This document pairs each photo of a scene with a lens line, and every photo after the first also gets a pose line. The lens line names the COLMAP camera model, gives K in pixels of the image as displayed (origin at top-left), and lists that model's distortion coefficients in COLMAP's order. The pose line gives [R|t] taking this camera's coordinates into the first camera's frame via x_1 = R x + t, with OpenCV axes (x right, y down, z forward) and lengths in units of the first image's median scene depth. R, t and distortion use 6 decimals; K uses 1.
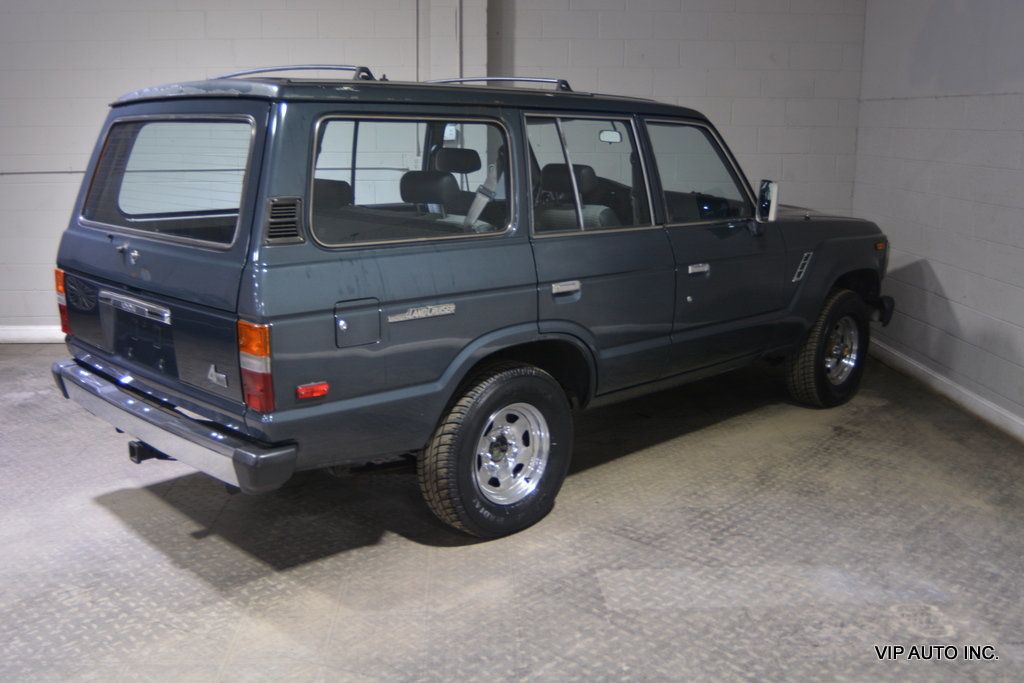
lens RADIAL K [[990.3, 0, 501.8], [0, 990.3, 339.0], [0, 0, 1]] dist [-0.066401, 0.000000]
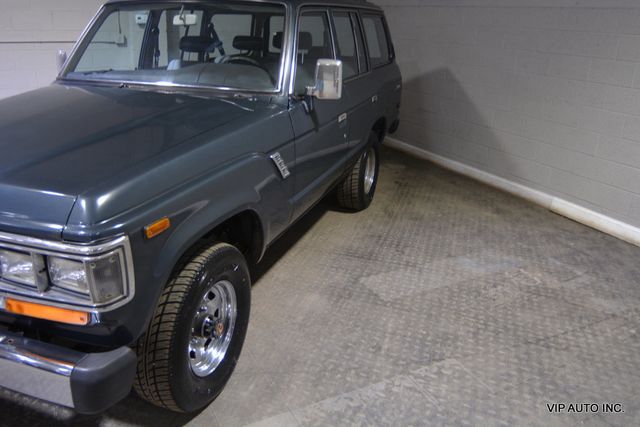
lens RADIAL K [[522.2, 0, 307.1], [0, 522.2, 205.8], [0, 0, 1]] dist [-0.097729, 0.030681]
pose [[0.904499, -0.113484, 0.411099, -0.336726], [0.056309, 0.987285, 0.148650, -0.034520], [-0.422741, -0.111305, 0.899389, 0.213359]]
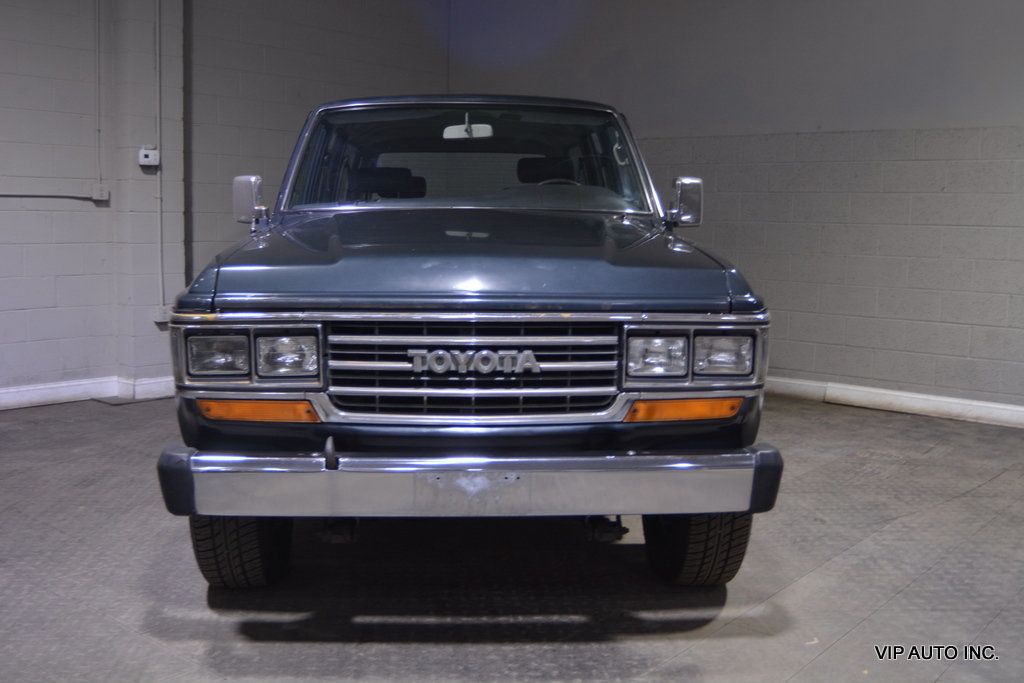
lens RADIAL K [[1043.0, 0, 505.9], [0, 1043.0, 330.7], [0, 0, 1]] dist [-0.062170, 0.000000]
pose [[0.661697, -0.068836, 0.746605, -1.013528], [0.144678, 0.988785, -0.037059, 0.058044], [-0.735680, 0.132539, 0.664235, 0.270954]]
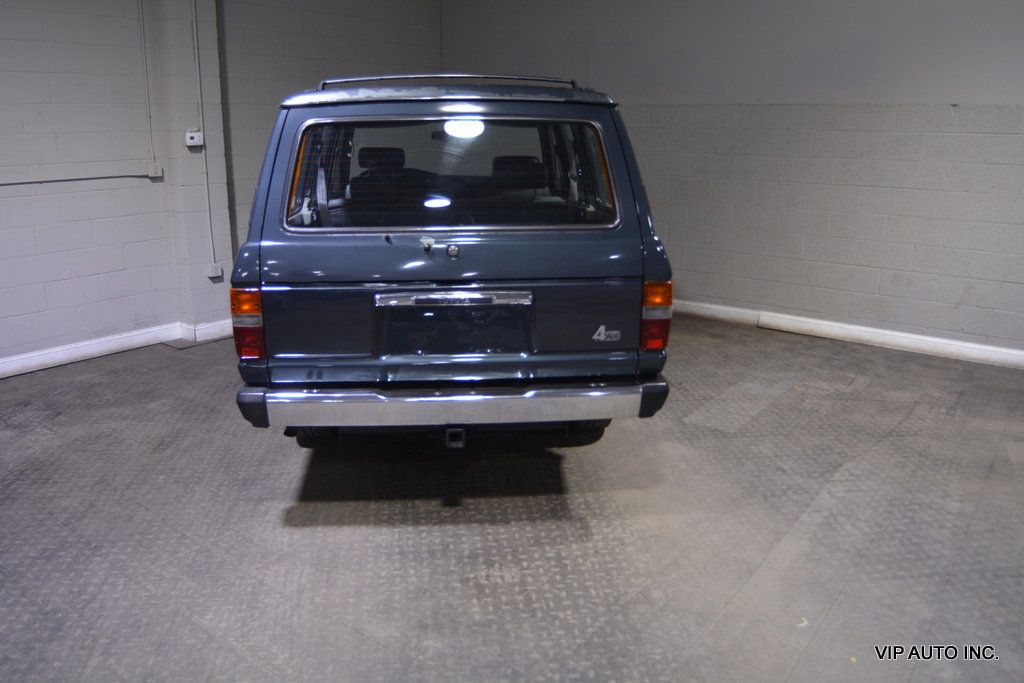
lens RADIAL K [[796.6, 0, 498.9], [0, 796.6, 326.1], [0, 0, 1]] dist [-0.102343, 0.052255]
pose [[0.637024, -0.188925, 0.747334, -0.932277], [0.165854, 0.980386, 0.106467, -0.082902], [-0.752790, 0.056126, 0.655863, 0.385740]]
